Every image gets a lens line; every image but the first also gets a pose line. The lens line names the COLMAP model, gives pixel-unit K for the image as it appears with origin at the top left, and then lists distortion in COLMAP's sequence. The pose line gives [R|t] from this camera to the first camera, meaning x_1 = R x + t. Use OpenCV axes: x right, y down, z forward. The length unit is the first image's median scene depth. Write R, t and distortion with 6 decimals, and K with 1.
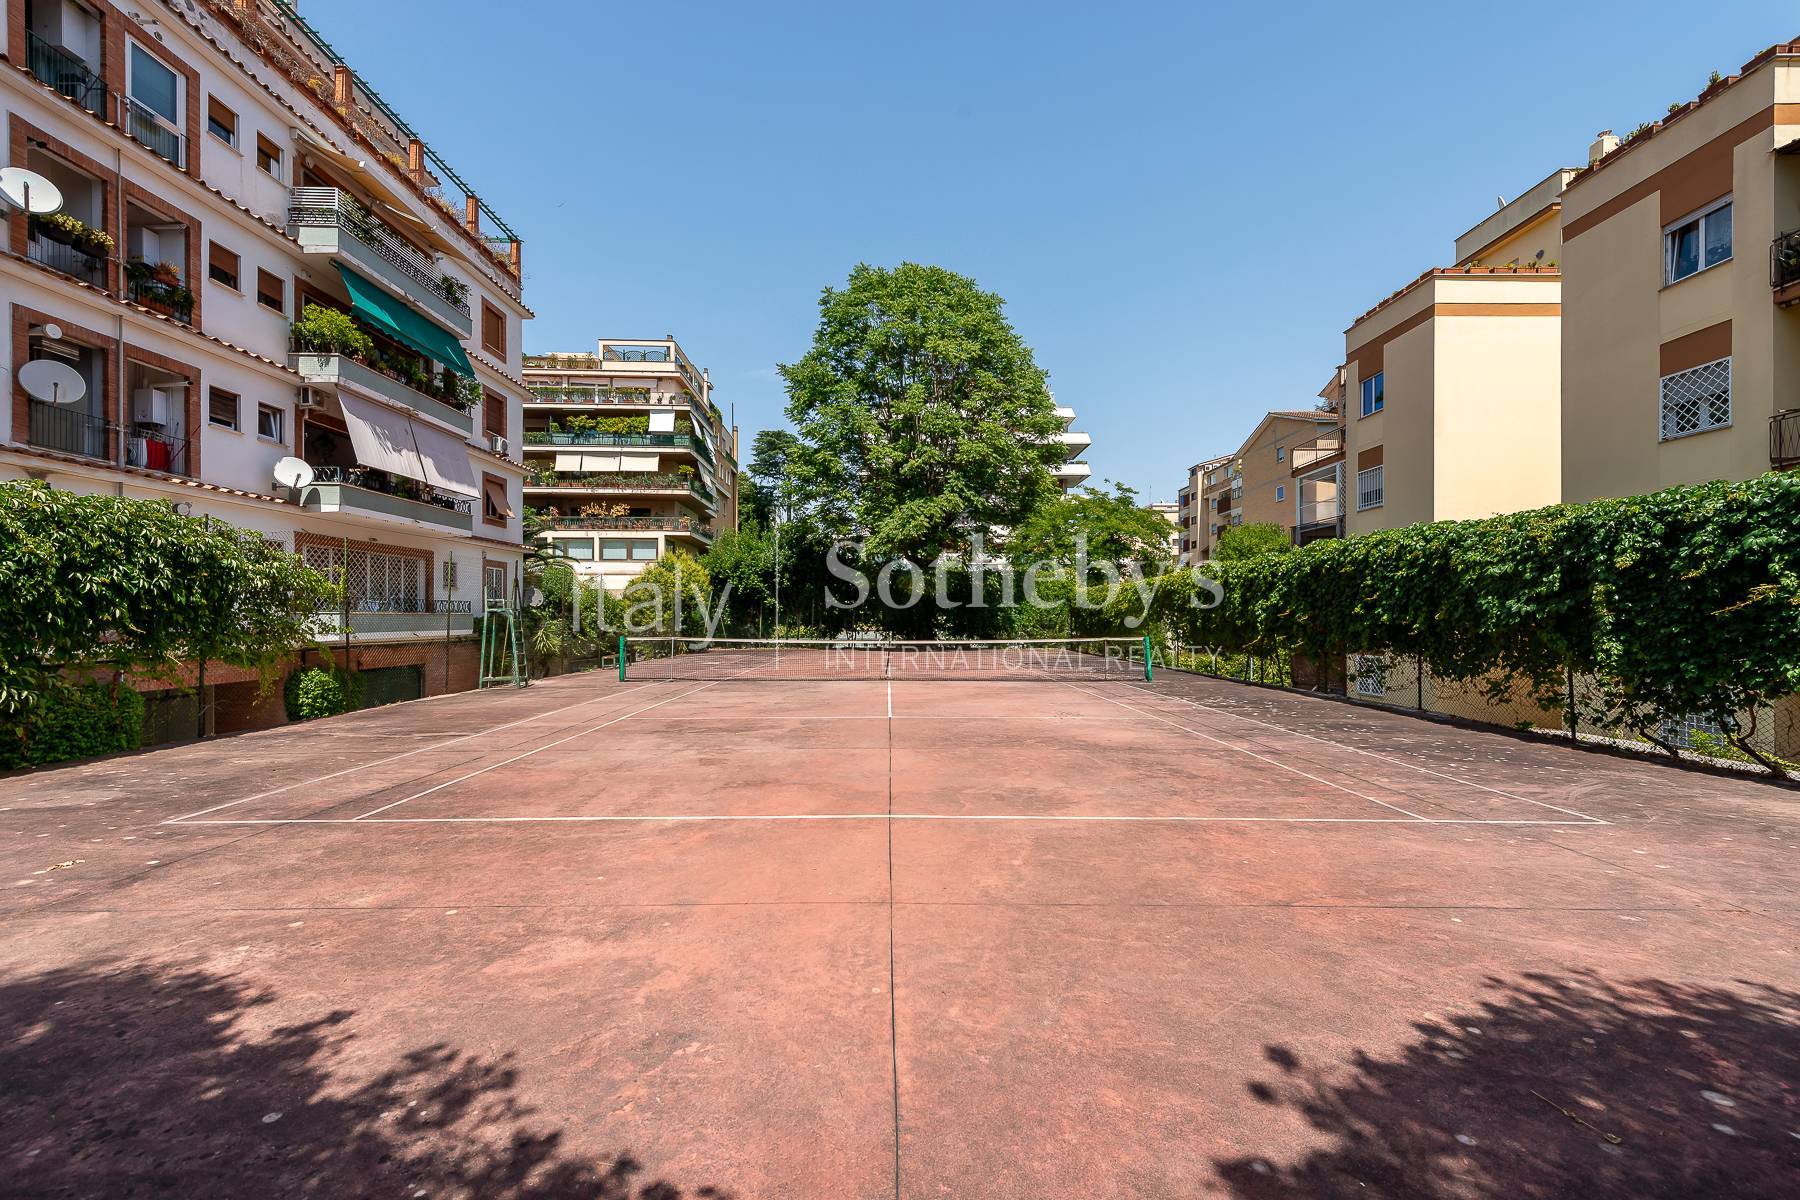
lens RADIAL K [[714.5, 0, 915.1], [0, 714.5, 625.9], [0, 0, 1]] dist [0.002585, -0.000103]
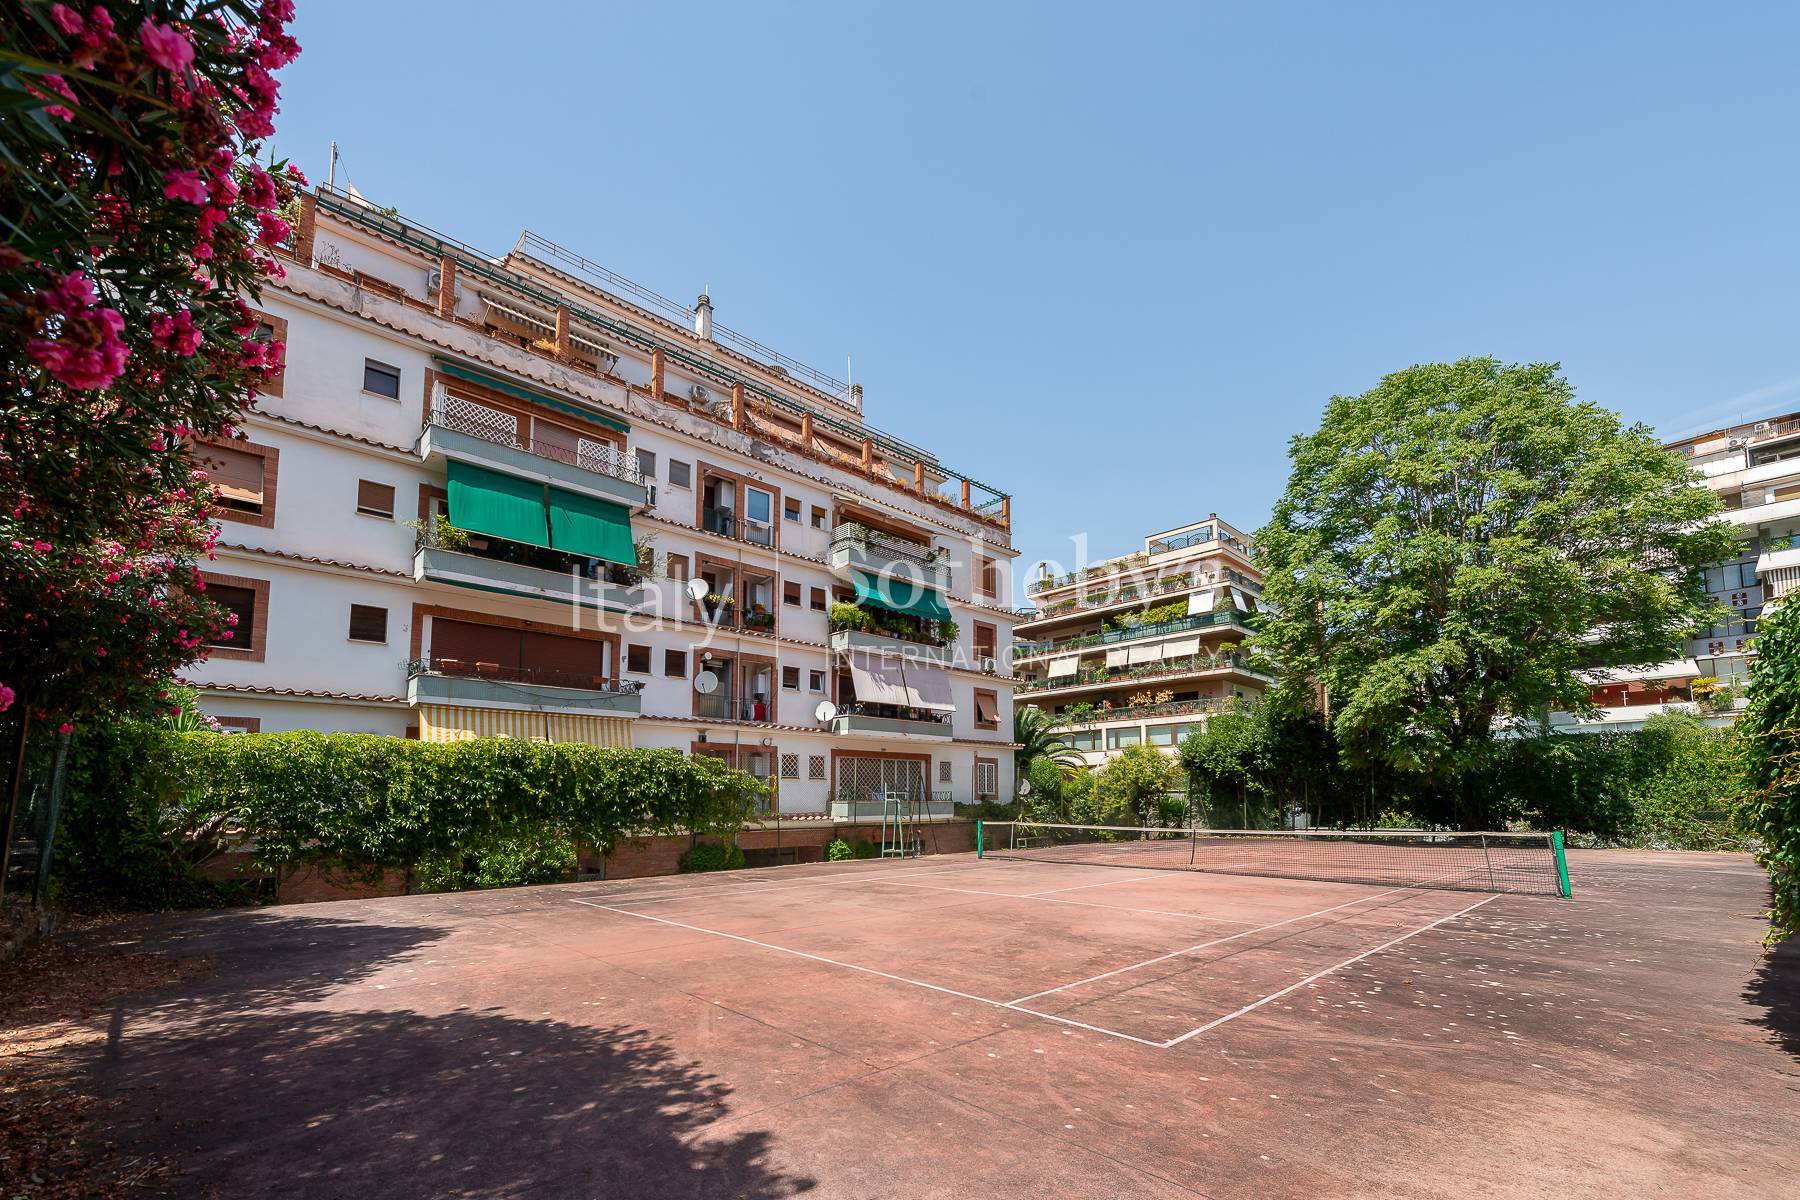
lens RADIAL K [[750.6, 0, 903.8], [0, 750.6, 742.0], [0, 0, 1]] dist [0.029899, -0.000035]
pose [[0.676183, -0.064784, -0.733880, 0.367577], [-0.001852, 0.995974, -0.089627, -0.002963], [0.736731, 0.061963, 0.673340, 0.032050]]
